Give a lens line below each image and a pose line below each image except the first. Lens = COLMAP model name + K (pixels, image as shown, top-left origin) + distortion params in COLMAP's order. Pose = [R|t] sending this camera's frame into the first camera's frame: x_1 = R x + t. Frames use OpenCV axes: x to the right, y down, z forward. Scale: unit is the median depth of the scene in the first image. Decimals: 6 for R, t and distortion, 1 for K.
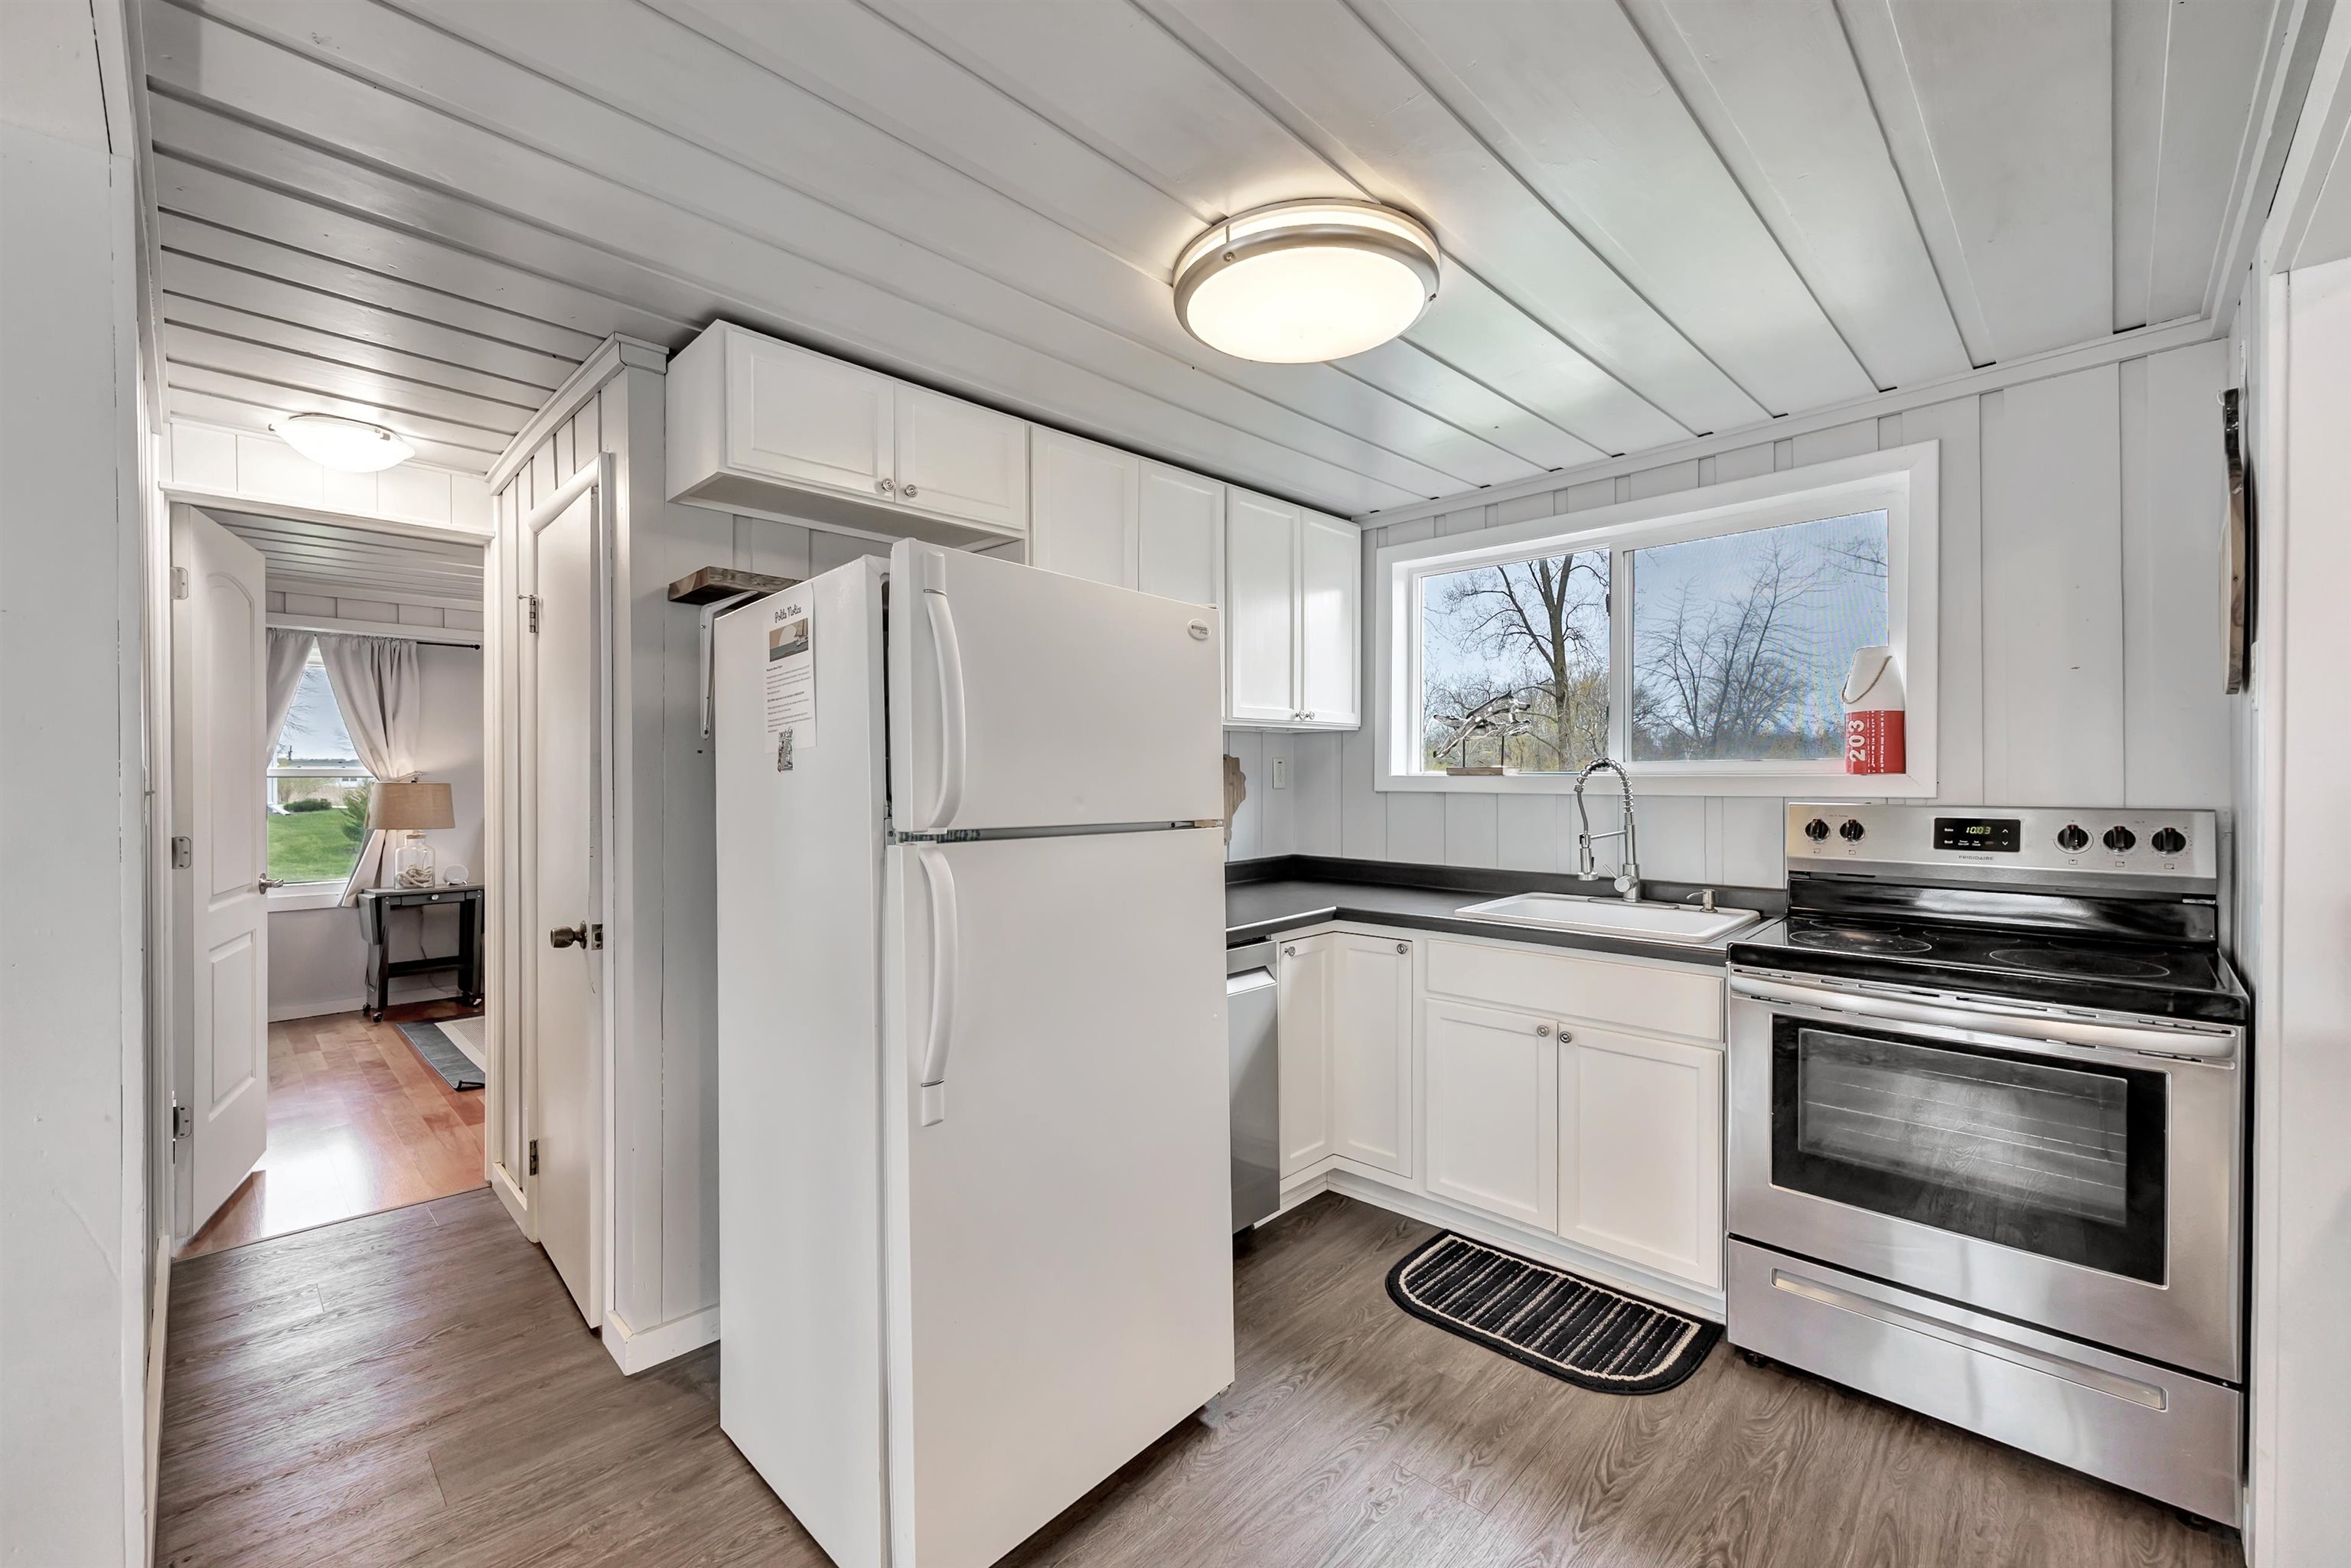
lens RADIAL K [[947.0, 0, 1170.3], [0, 947.0, 780.2], [0, 0, 1]] dist [-0.001630, -0.000064]
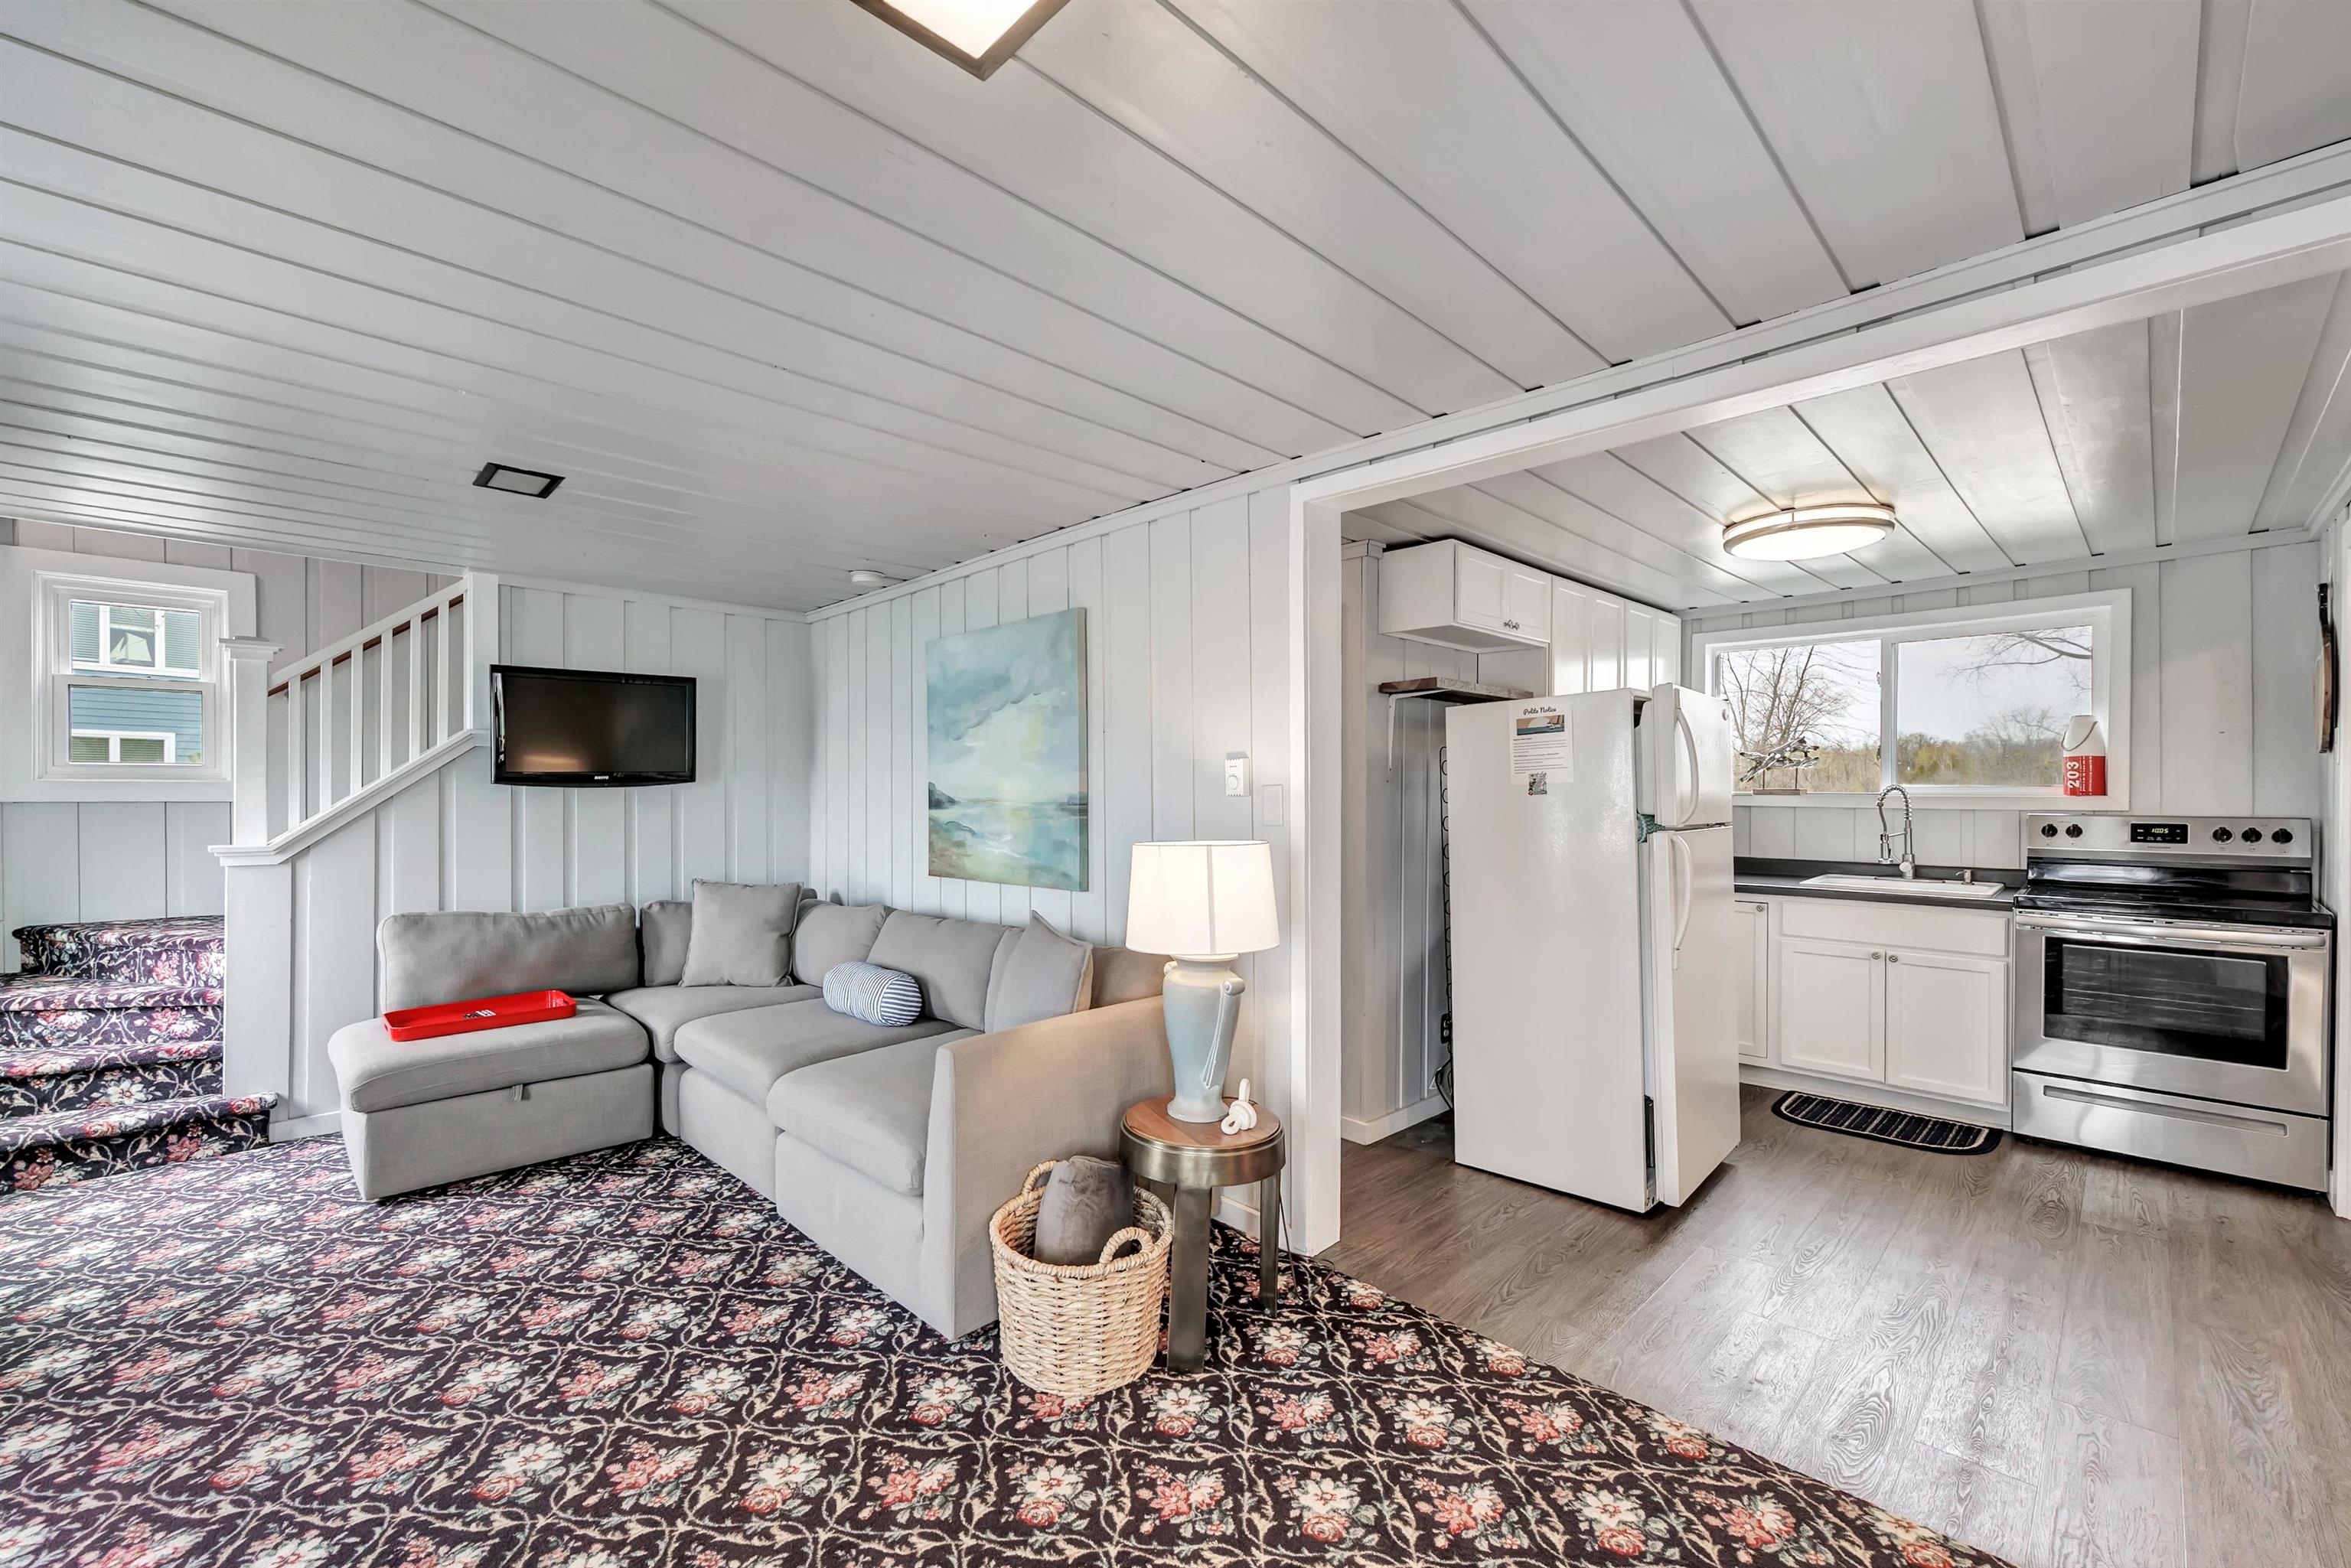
lens RADIAL K [[947.0, 0, 1182.1], [0, 947.0, 794.8], [0, 0, 1]] dist [-0.001630, -0.000064]
pose [[0.999850, 0.001919, -0.017192, -0.811900], [-0.001858, 0.999992, 0.003569, -0.011914], [0.017198, -0.003537, 0.999846, -0.667998]]
